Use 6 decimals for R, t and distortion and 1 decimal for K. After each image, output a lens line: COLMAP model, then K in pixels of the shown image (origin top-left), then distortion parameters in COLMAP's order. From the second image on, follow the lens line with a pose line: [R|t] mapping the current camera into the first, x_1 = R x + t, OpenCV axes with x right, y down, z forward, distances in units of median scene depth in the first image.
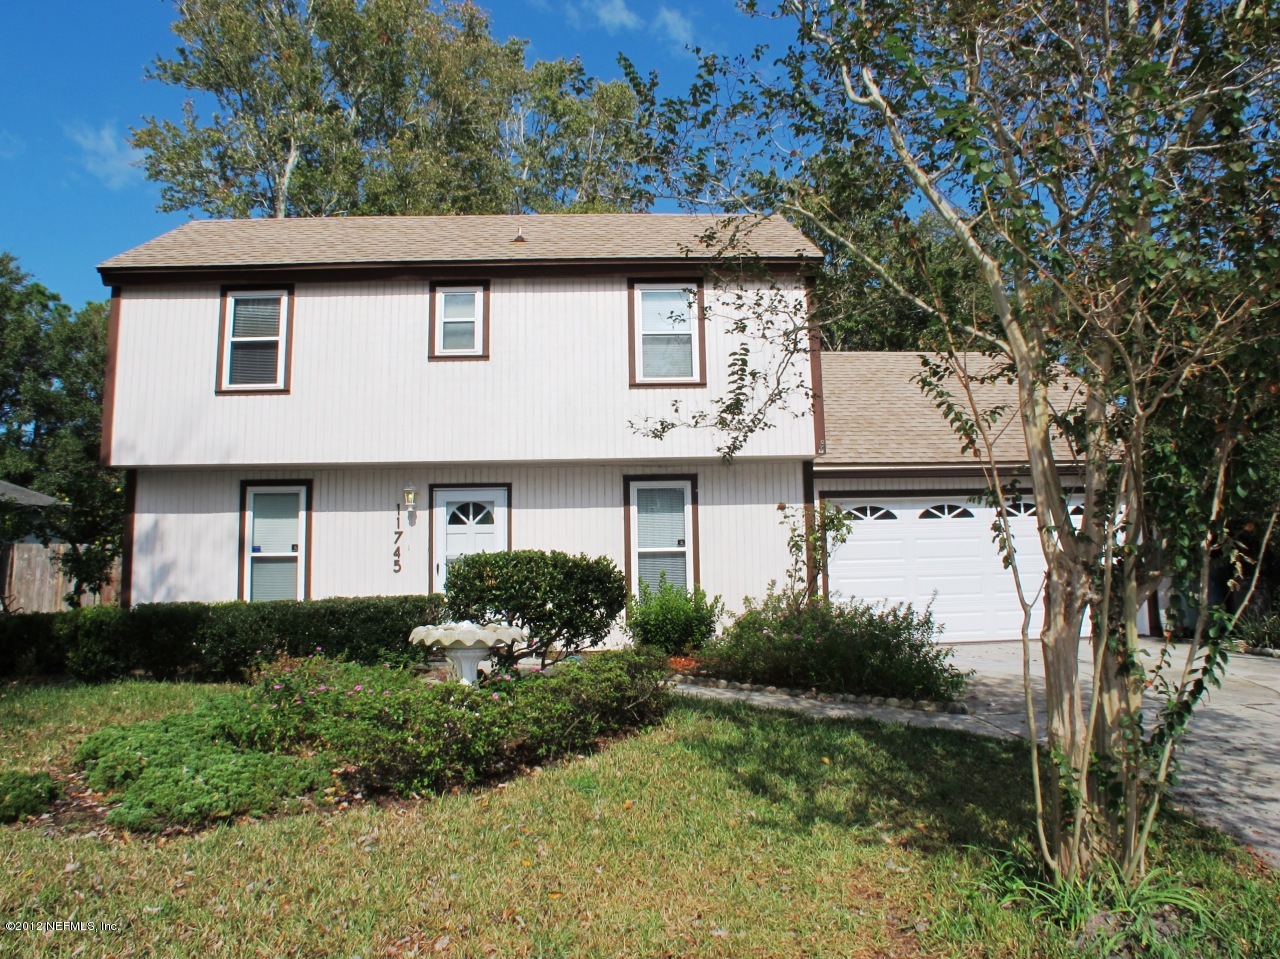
lens RADIAL K [[843.1, 0, 638.8], [0, 843.1, 453.3], [0, 0, 1]] dist [-0.134147, 0.085665]
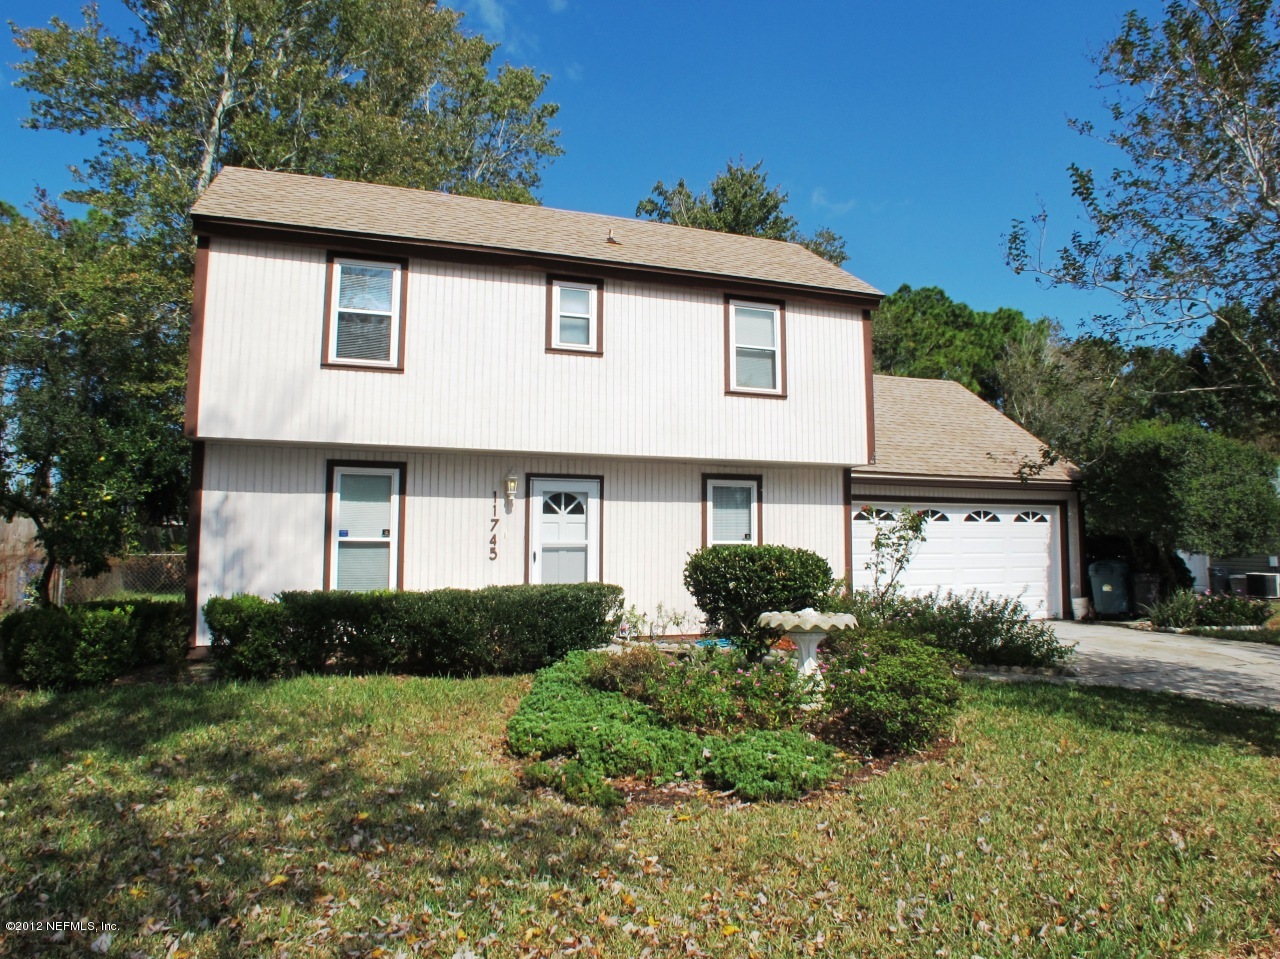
lens RADIAL K [[843.1, 0, 638.8], [0, 843.1, 453.3], [0, 0, 1]] dist [-0.134147, 0.085665]
pose [[0.949200, 0.054706, 0.309880, -0.447670], [-0.057430, 0.998349, -0.000331, 0.005594], [-0.309387, -0.017482, 0.950776, -0.008697]]
